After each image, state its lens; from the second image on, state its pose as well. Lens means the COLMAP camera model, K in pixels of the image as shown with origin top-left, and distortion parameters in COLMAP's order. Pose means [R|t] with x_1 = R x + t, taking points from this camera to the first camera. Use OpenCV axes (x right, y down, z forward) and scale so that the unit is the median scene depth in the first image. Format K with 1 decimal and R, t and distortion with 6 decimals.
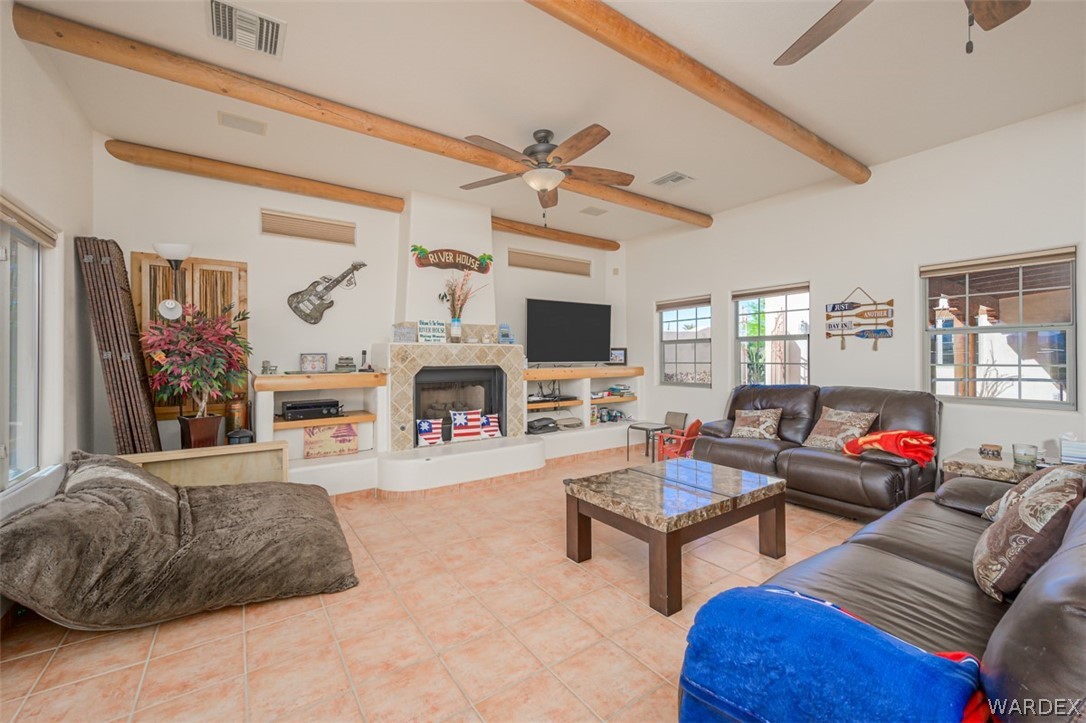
lens RADIAL K [[439.7, 0, 545.0], [0, 439.7, 360.2], [0, 0, 1]] dist [-0.002120, -0.000084]
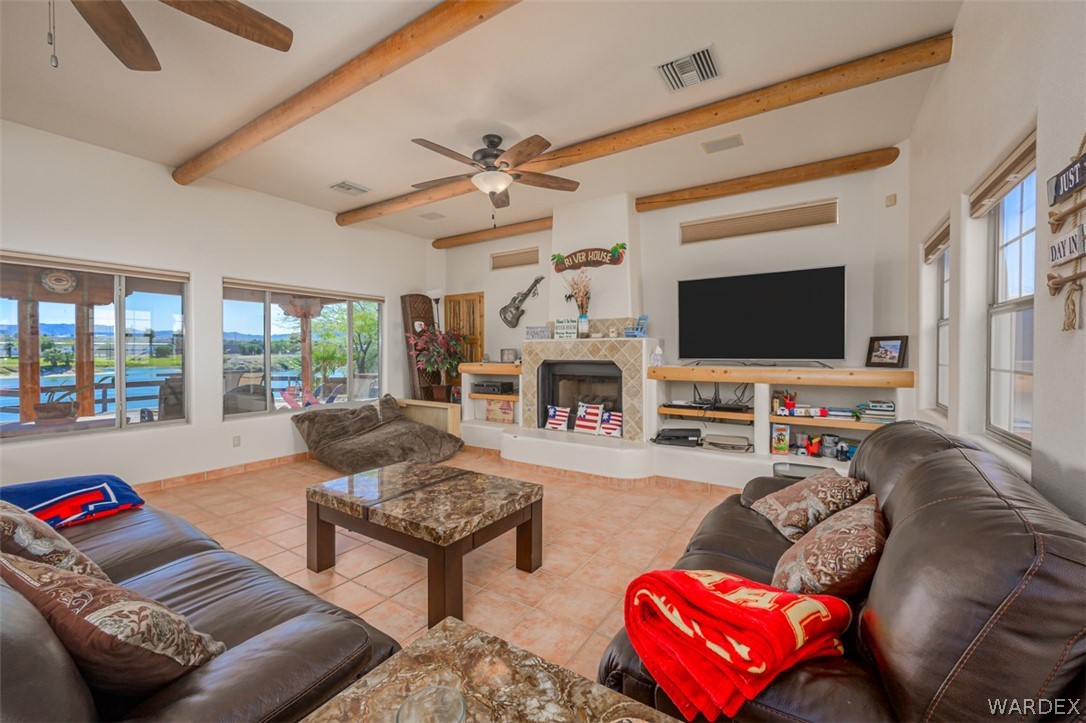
lens RADIAL K [[439.7, 0, 538.4], [0, 439.7, 359.4], [0, 0, 1]] dist [-0.002120, -0.000084]
pose [[0.357549, 0.019170, -0.933698, 0.783647], [-0.005954, 0.999816, 0.018247, -0.007923], [0.933875, -0.000965, 0.357597, 0.560419]]
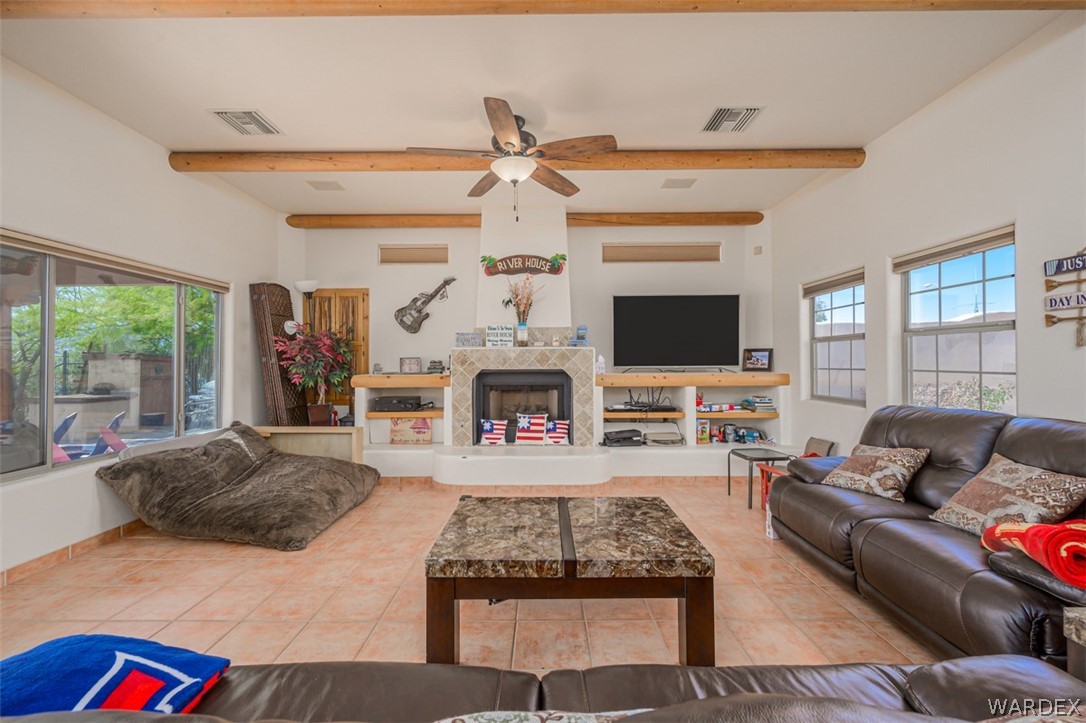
lens RADIAL K [[439.7, 0, 542.0], [0, 439.7, 359.8], [0, 0, 1]] dist [-0.002120, -0.000084]
pose [[0.813204, 0.000052, -0.581979, 0.449247], [-0.002788, 0.999989, -0.003806, -0.005442], [0.581973, 0.004718, 0.813195, 0.218187]]
